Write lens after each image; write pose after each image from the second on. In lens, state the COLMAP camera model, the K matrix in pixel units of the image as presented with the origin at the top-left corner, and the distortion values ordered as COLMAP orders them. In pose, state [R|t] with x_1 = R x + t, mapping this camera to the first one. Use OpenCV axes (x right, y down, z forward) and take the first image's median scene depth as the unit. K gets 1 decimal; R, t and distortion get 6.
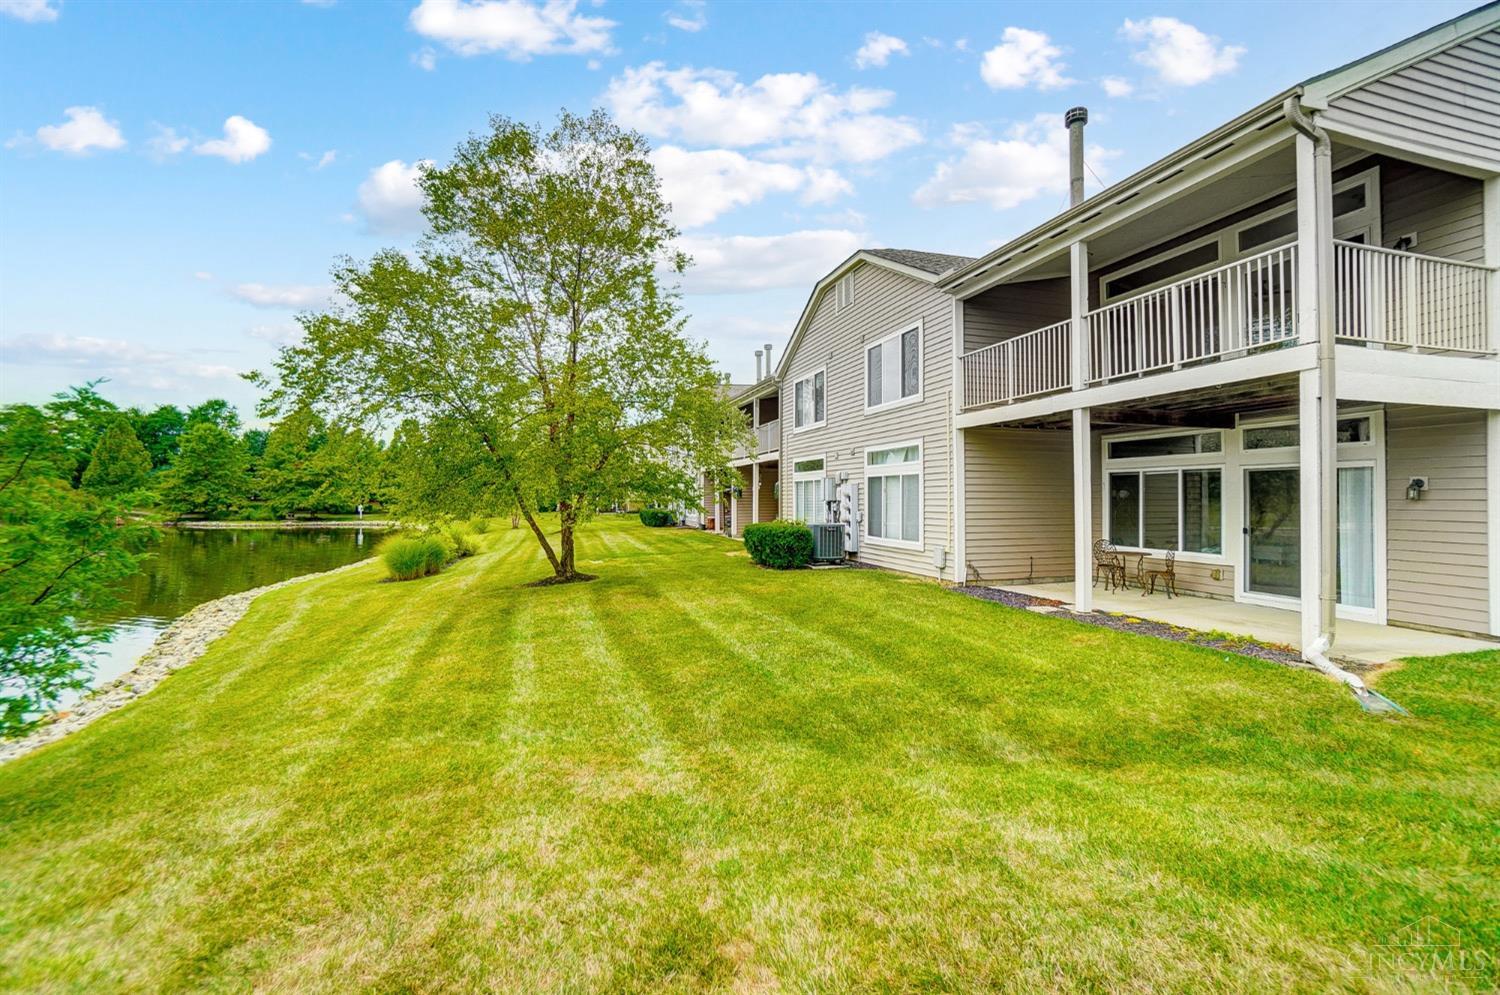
lens RADIAL K [[665.9, 0, 749.2], [0, 665.9, 494.5], [0, 0, 1]] dist [-0.061299, 0.023736]
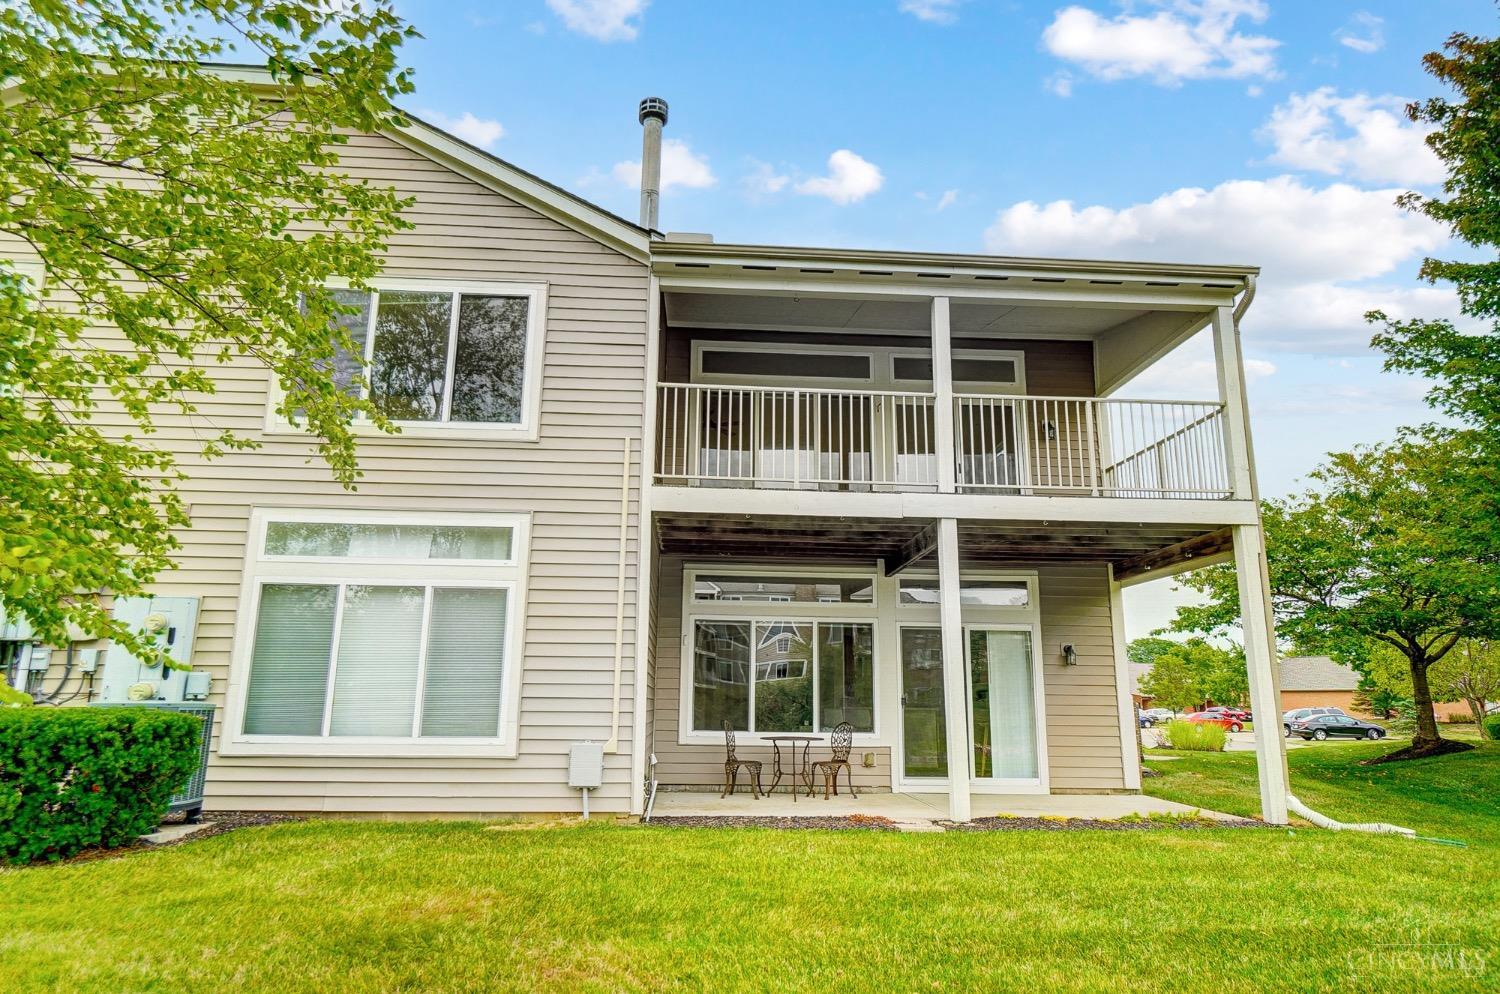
lens RADIAL K [[942.0, 0, 750.0], [0, 942.0, 497.0], [0, 0, 1]] dist [0.004071, 0.002490]
pose [[0.214866, 0.215182, 0.952643, -0.392442], [-0.014359, 0.976016, -0.217223, 0.053574], [-0.976538, 0.032995, 0.212803, 0.757147]]
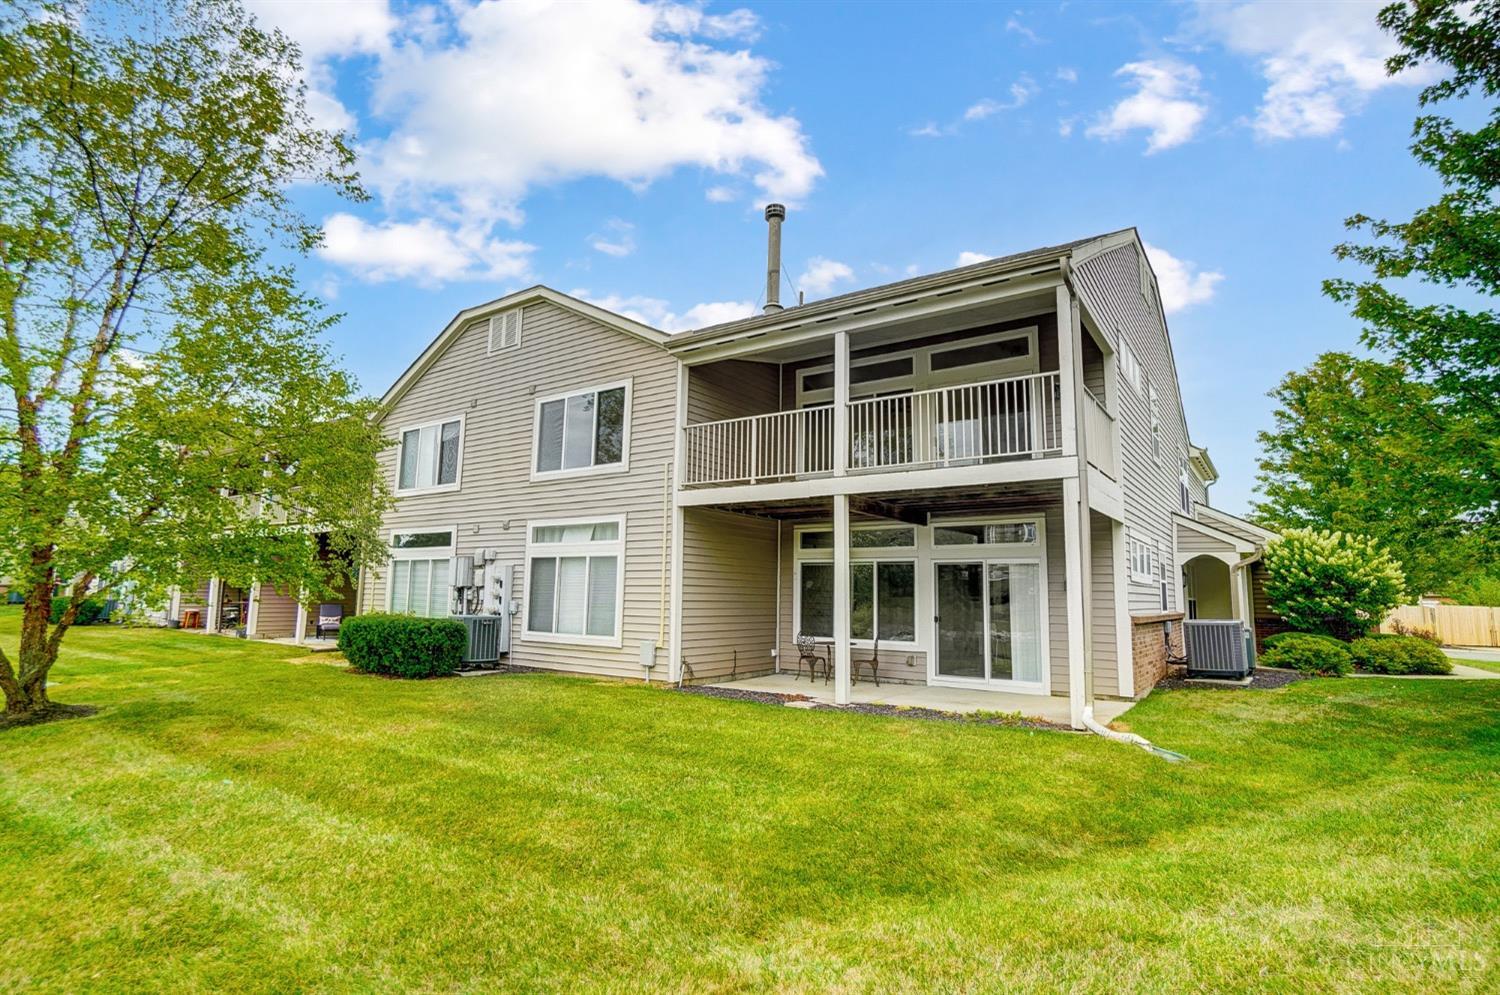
lens RADIAL K [[754.7, 0, 745.3], [0, 754.7, 500.3], [0, 0, 1]] dist [-0.022775, 0.000864]
pose [[0.785971, 0.090783, 0.611562, -0.235112], [-0.018957, 0.992235, -0.122927, 0.015775], [-0.617972, 0.085024, 0.781589, 0.148730]]
